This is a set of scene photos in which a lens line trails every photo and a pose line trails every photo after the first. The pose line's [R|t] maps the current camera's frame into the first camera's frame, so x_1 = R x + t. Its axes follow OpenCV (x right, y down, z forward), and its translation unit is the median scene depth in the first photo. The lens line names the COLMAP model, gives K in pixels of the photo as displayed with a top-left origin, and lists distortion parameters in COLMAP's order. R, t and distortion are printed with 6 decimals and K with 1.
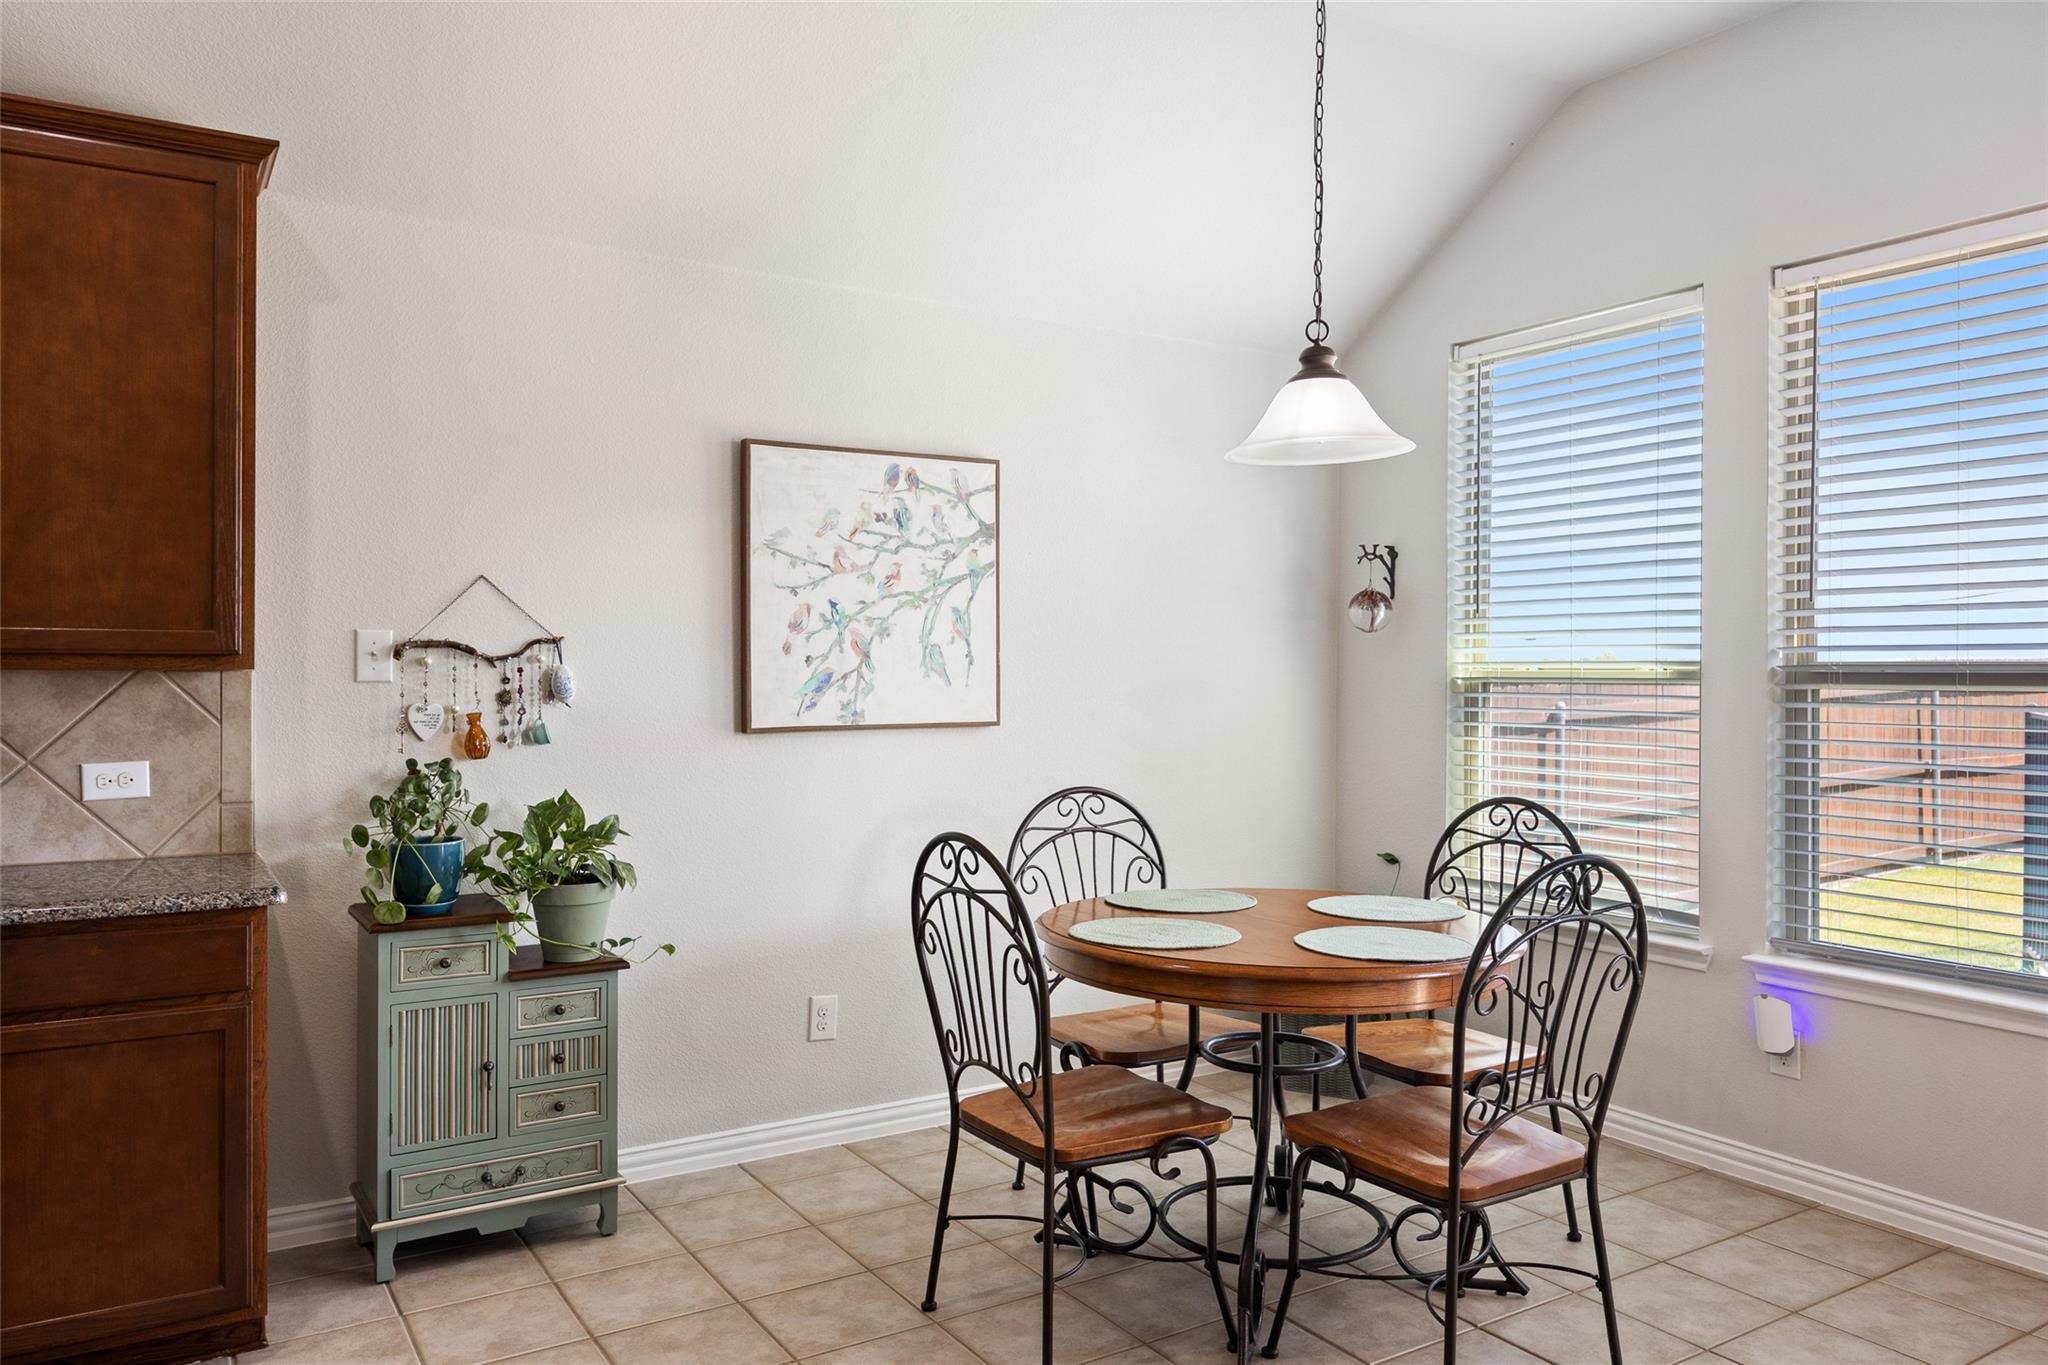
lens RADIAL K [[1447.6, 0, 1030.4], [0, 1447.6, 665.3], [0, 0, 1]] dist [0.003269, 0.000644]
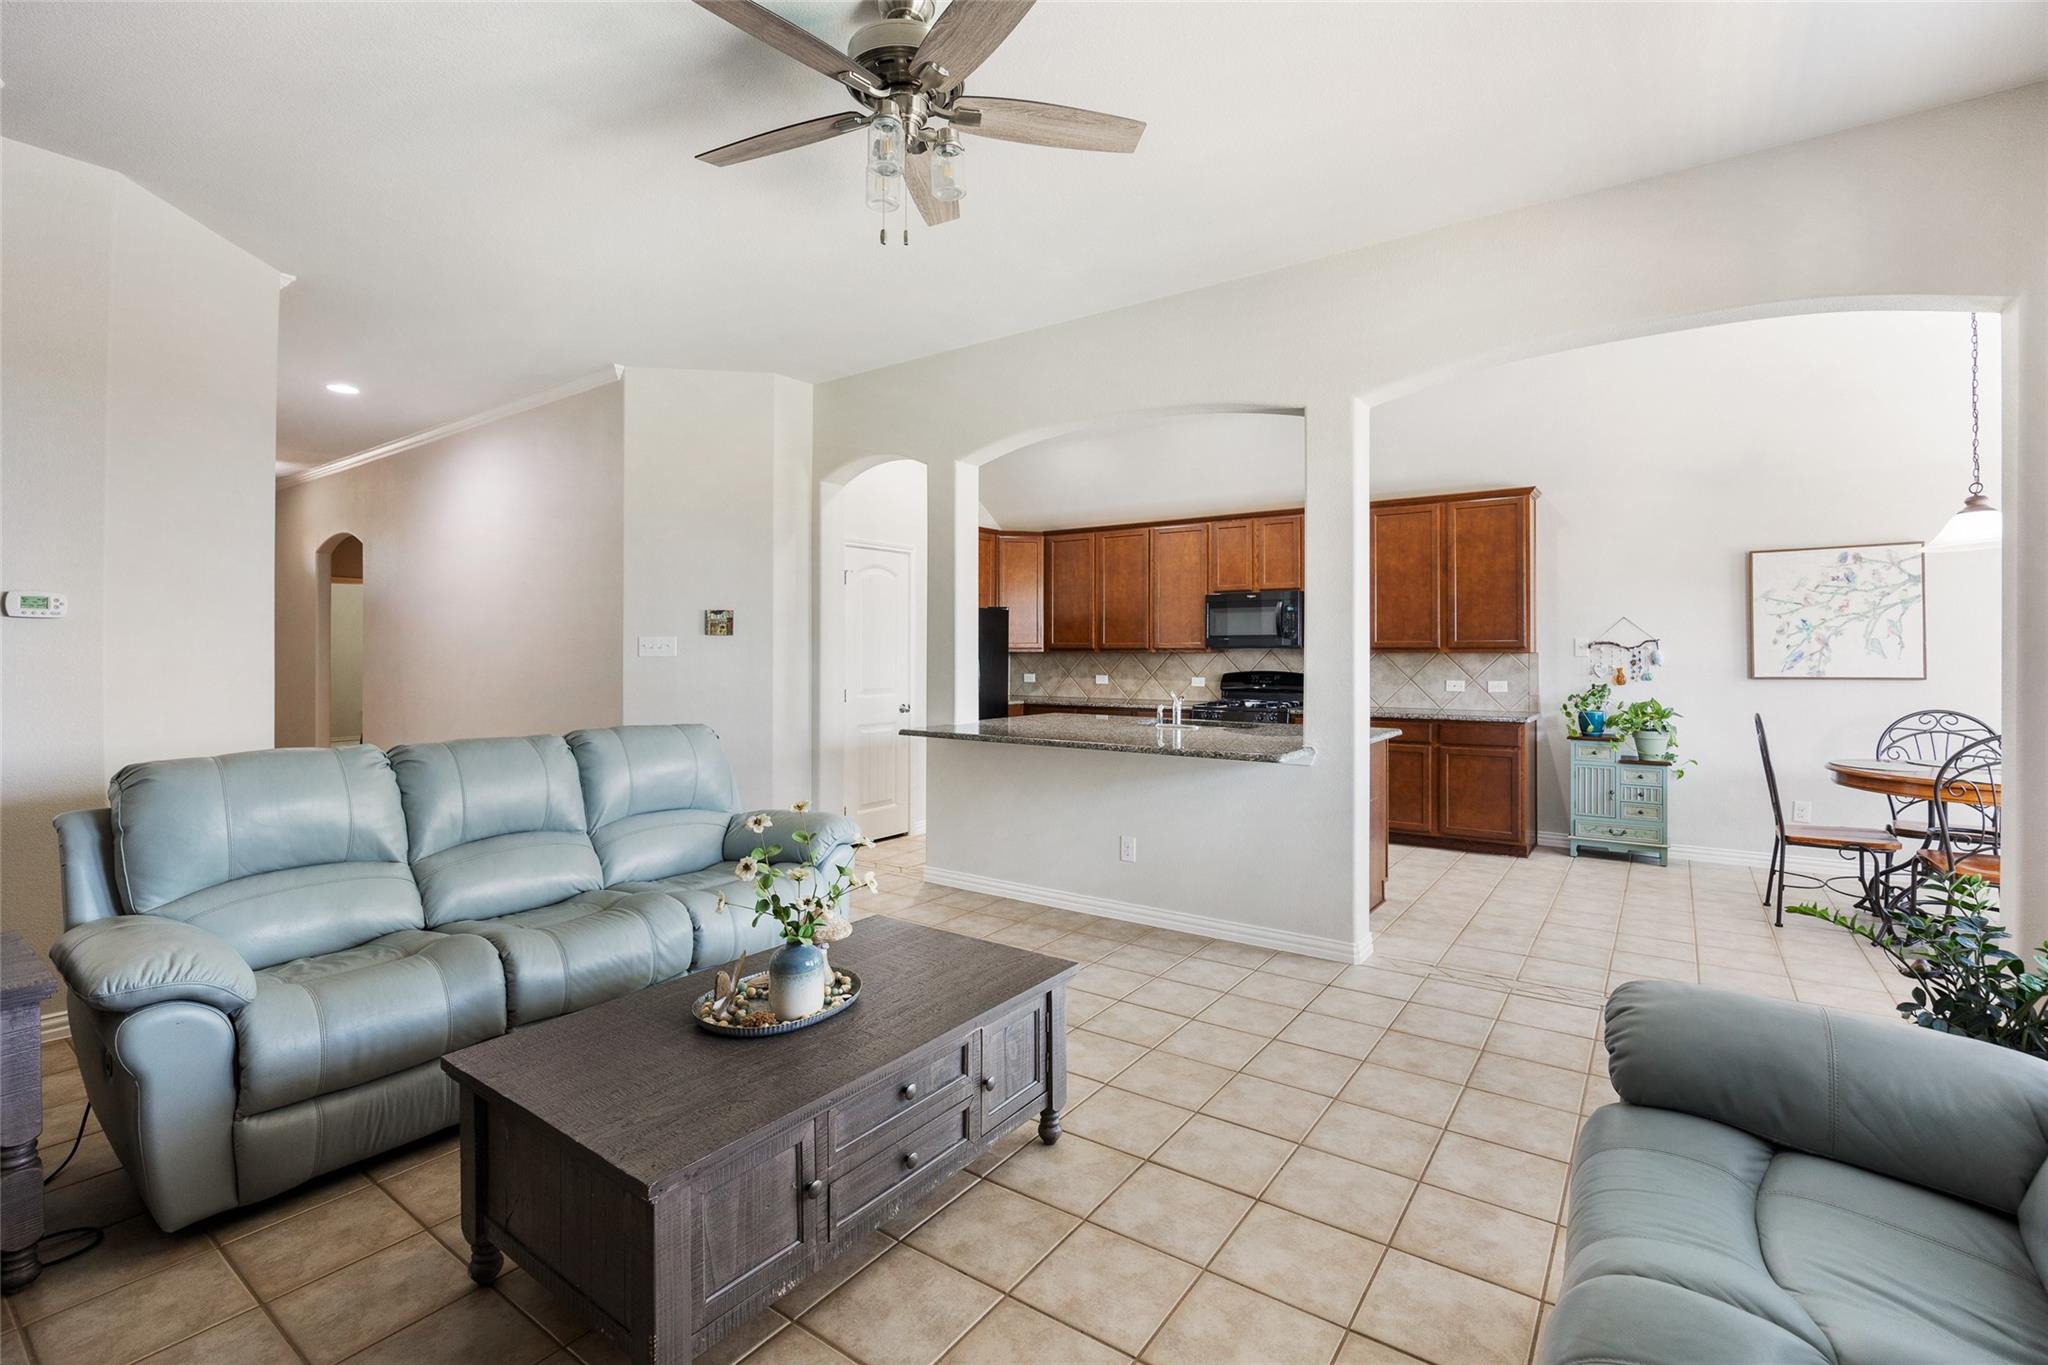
lens RADIAL K [[893.5, 0, 1028.1], [0, 893.5, 655.5], [0, 0, 1]] dist [-0.014861, 0.000689]
pose [[0.367800, -0.002209, -0.929902, 0.778058], [0.006694, 0.999978, 0.000272, 0.001569], [0.929881, -0.006325, 0.367806, -0.662668]]
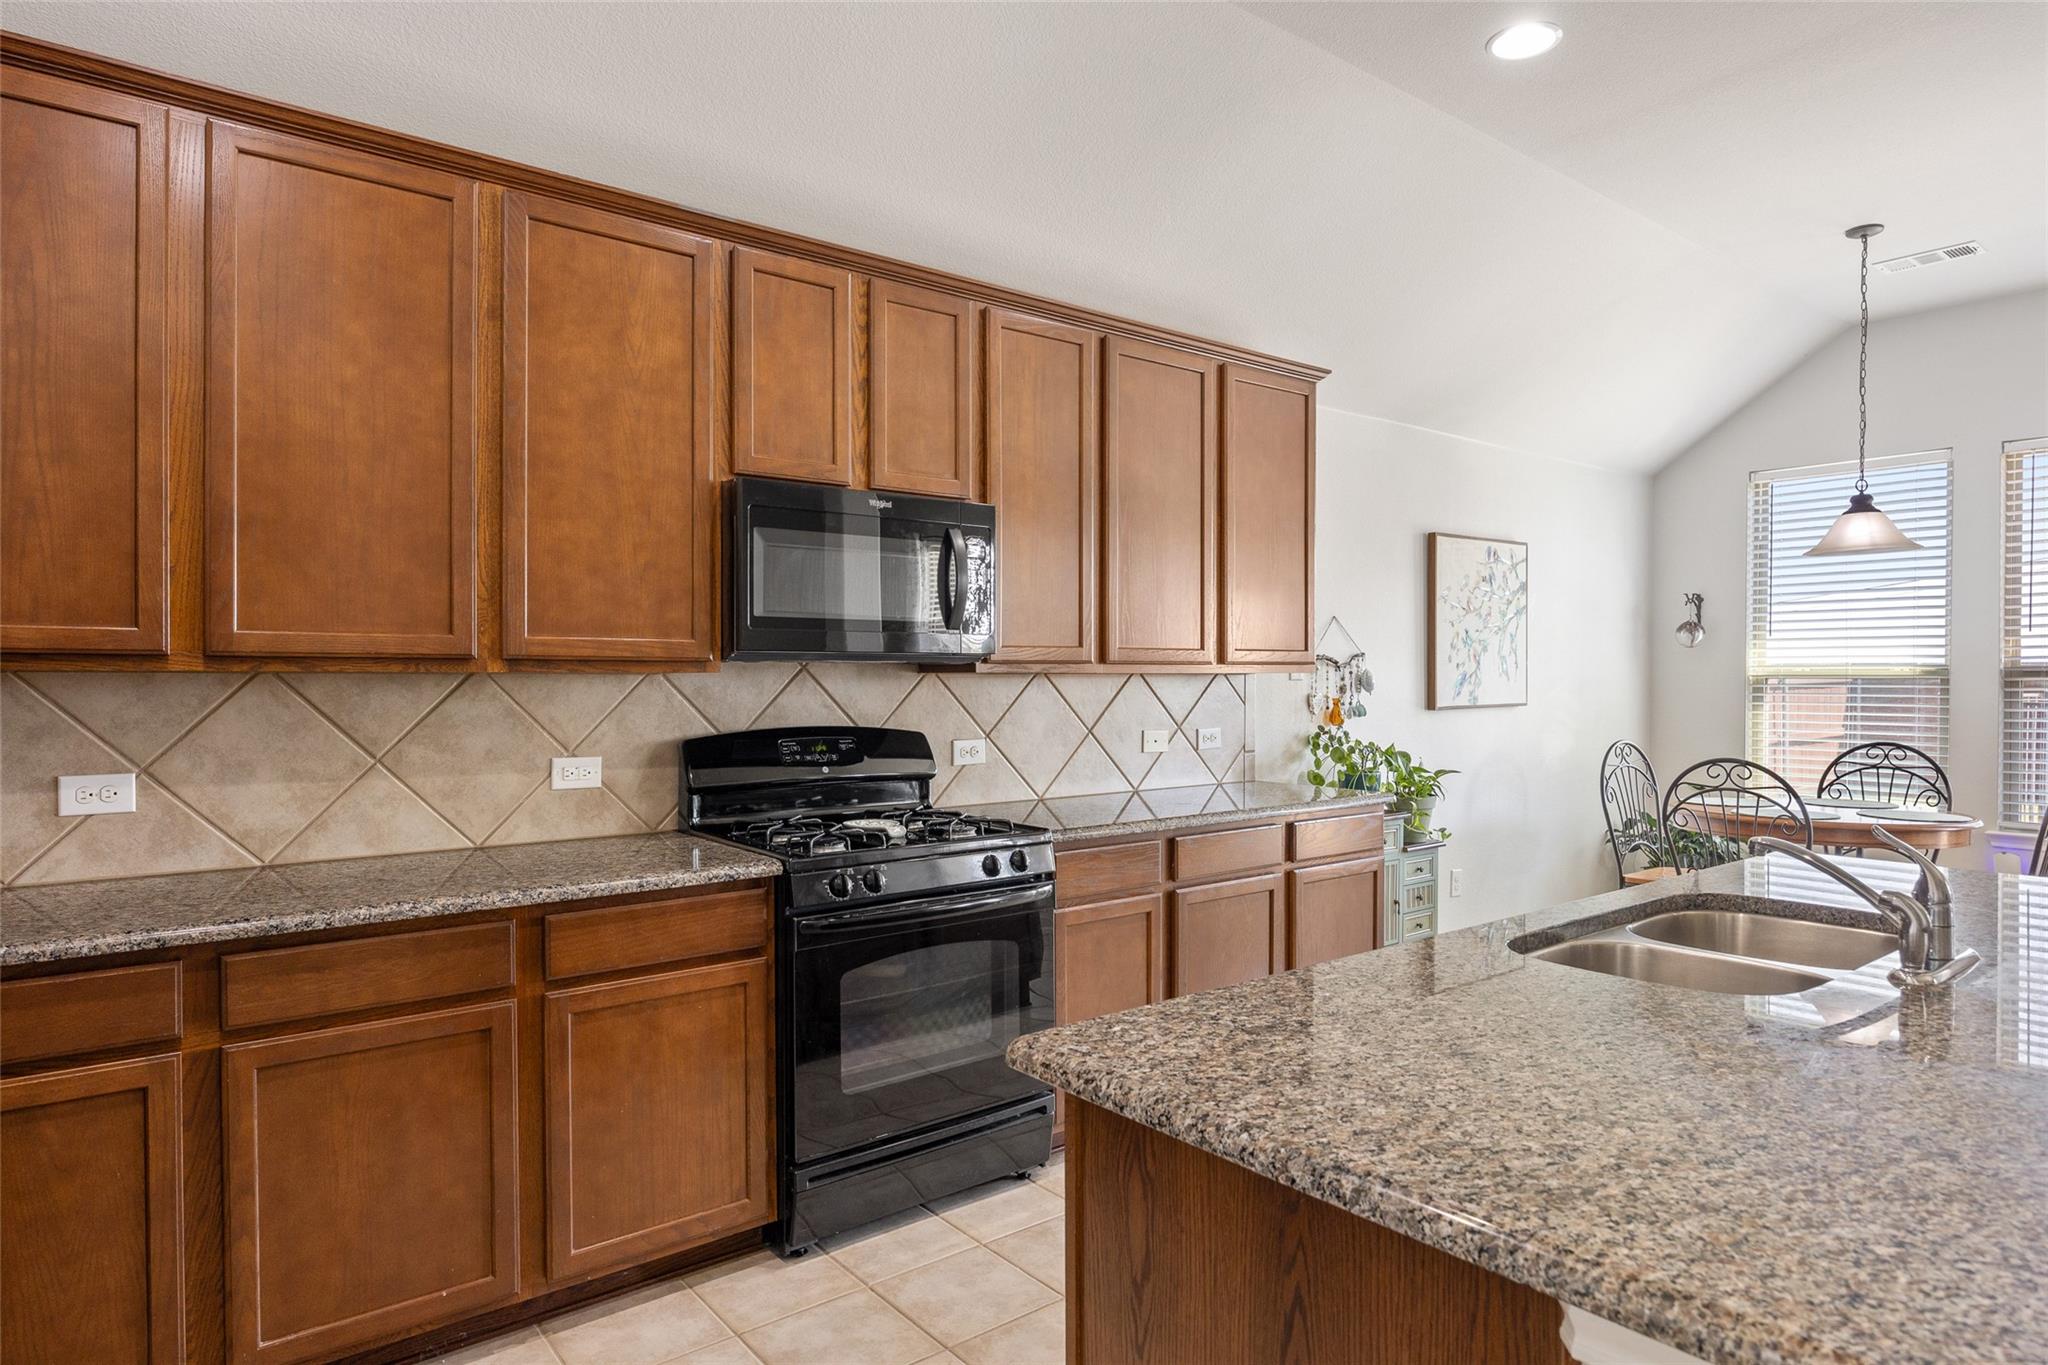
lens RADIAL K [[1161.4, 0, 979.9], [0, 1161.4, 677.6], [0, 0, 1]] dist [-0.021030, 0.000855]
pose [[0.996127, -0.003822, 0.087847, -0.941777], [0.002816, 0.999929, 0.011570, -0.007885], [-0.087885, -0.011278, 0.996067, -0.315981]]
